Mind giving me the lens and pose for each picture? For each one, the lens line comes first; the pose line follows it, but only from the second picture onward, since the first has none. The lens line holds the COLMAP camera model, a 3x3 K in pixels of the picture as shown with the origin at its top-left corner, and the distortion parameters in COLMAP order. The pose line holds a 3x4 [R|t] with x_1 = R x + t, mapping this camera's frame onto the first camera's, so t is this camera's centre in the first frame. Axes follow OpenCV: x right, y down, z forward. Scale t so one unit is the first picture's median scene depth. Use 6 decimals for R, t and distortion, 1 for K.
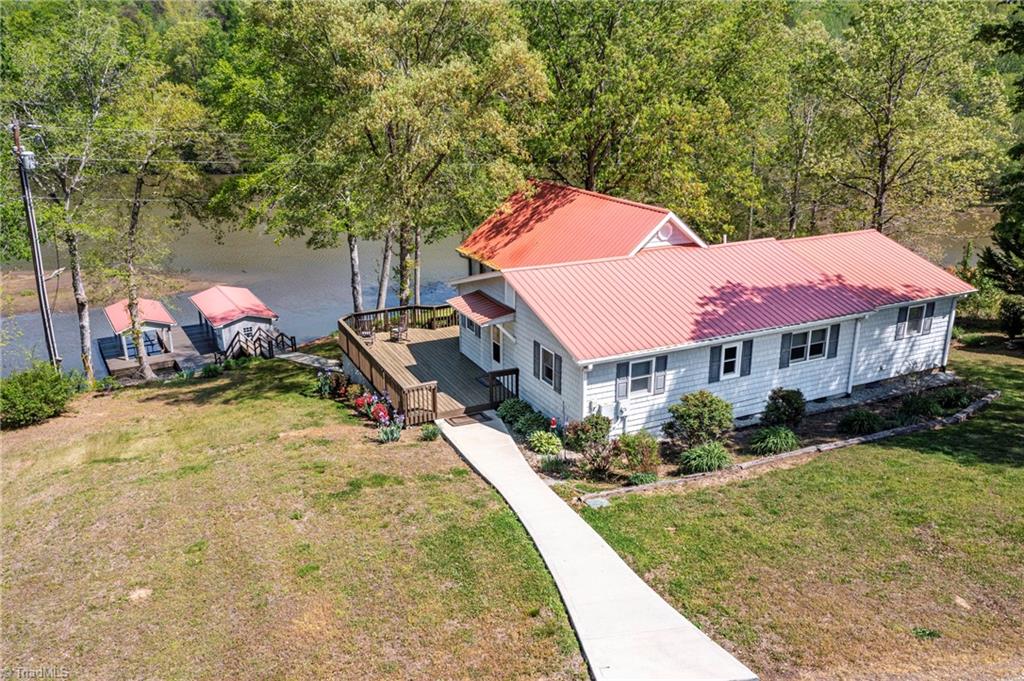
lens RADIAL K [[798.3, 0, 510.9], [0, 798.3, 340.9], [0, 0, 1]] dist [0.000644, 0.013768]
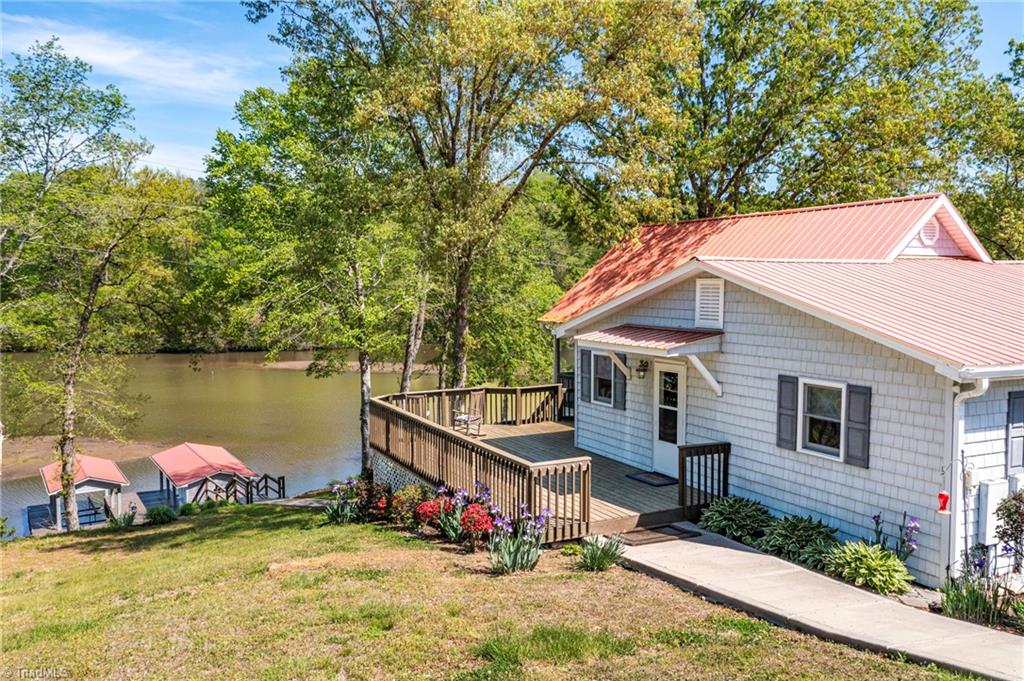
lens RADIAL K [[798.3, 0, 513.1], [0, 798.3, 345.0], [0, 0, 1]] dist [0.000644, 0.013768]
pose [[0.999646, 0.003851, 0.026341, -0.140877], [0.002668, 0.970008, -0.243059, 0.095195], [-0.026487, 0.243043, 0.969654, 0.448501]]
